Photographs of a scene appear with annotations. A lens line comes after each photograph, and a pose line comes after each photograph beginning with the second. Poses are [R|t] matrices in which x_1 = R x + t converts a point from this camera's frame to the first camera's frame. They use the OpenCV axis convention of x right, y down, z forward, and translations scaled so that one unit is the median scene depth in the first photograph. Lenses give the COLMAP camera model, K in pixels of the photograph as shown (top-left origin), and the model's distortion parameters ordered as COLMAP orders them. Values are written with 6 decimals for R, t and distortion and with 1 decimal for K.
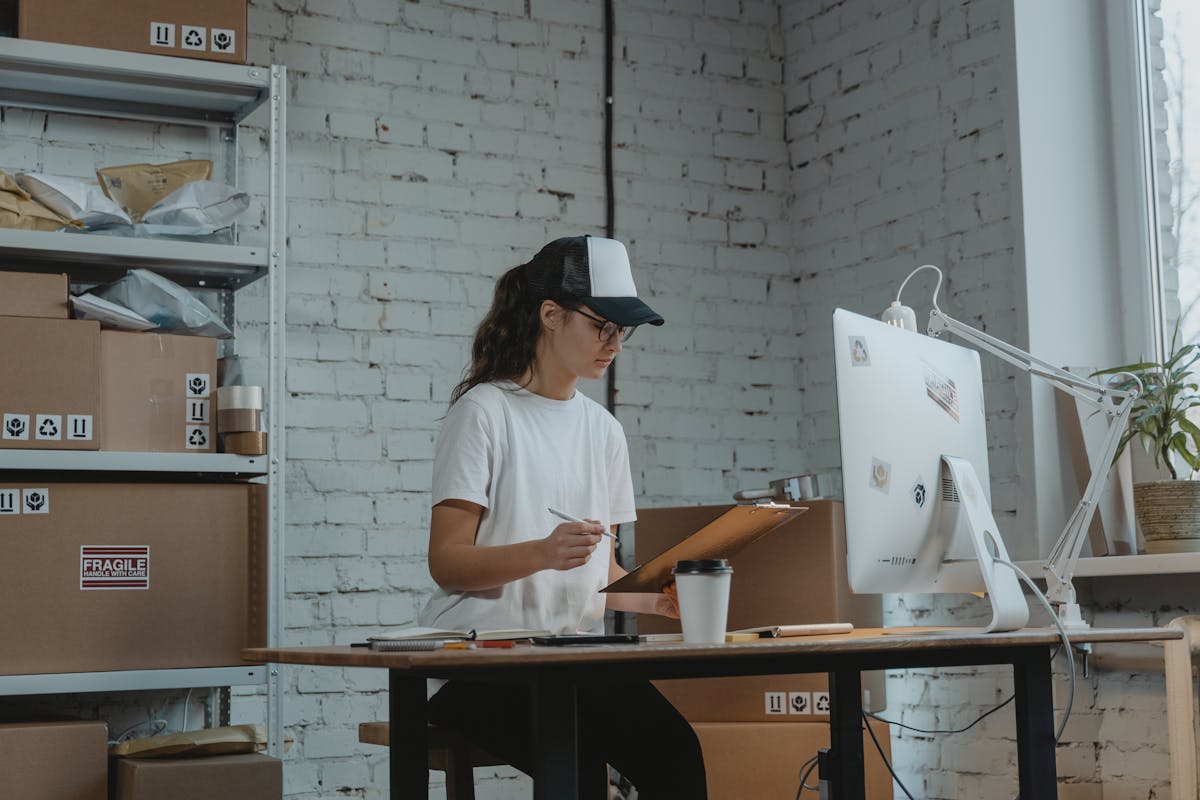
lens RADIAL K [[1830.5, 0, 601.2], [0, 1830.5, 402.6], [0, 0, 1]] dist [-0.013198, 0.000000]
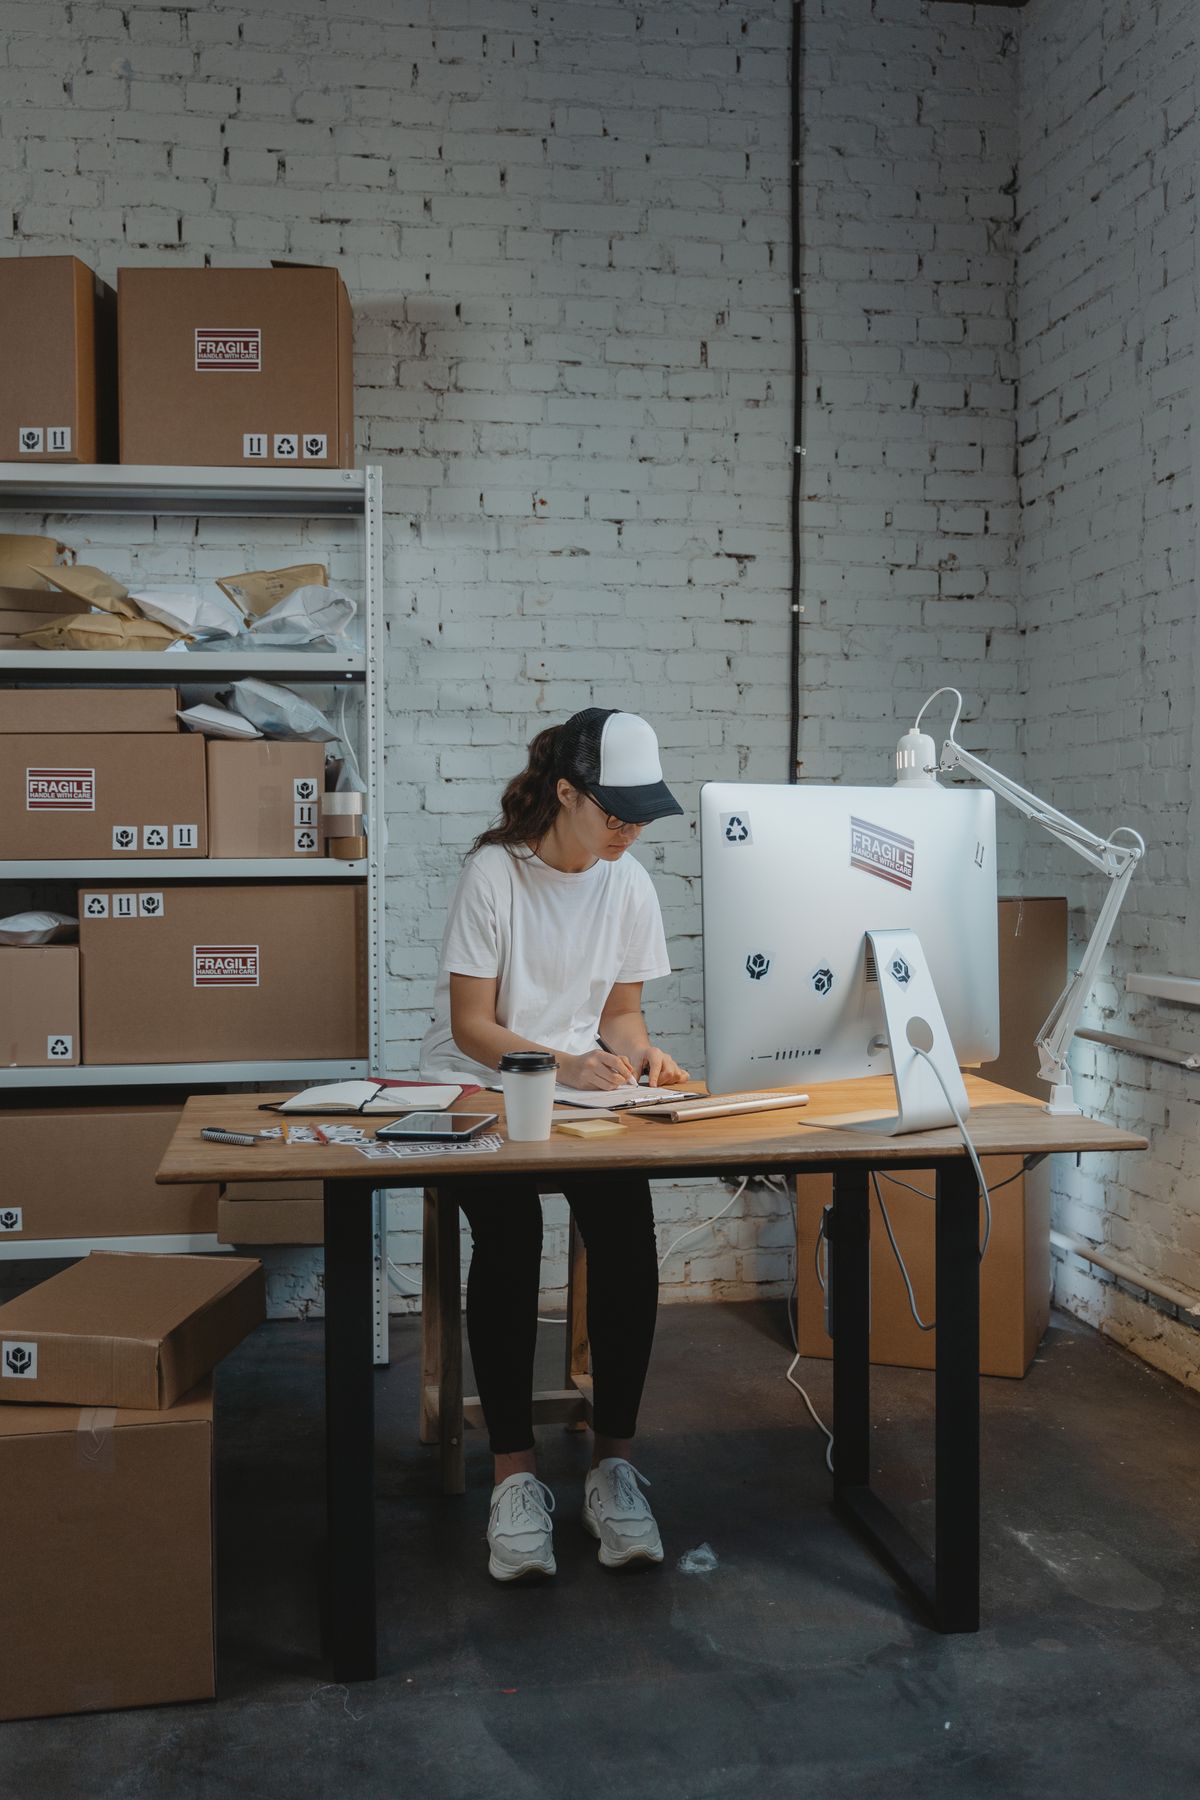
lens RADIAL K [[1775.5, 0, 595.0], [0, 1775.5, 894.0], [0, 0, 1]] dist [-0.006216, 0.000000]
pose [[0.938693, 0.027769, -0.343635, 0.243674], [0.023609, 0.989233, 0.144432, -0.080385], [0.343946, -0.143690, 0.927930, 0.100100]]
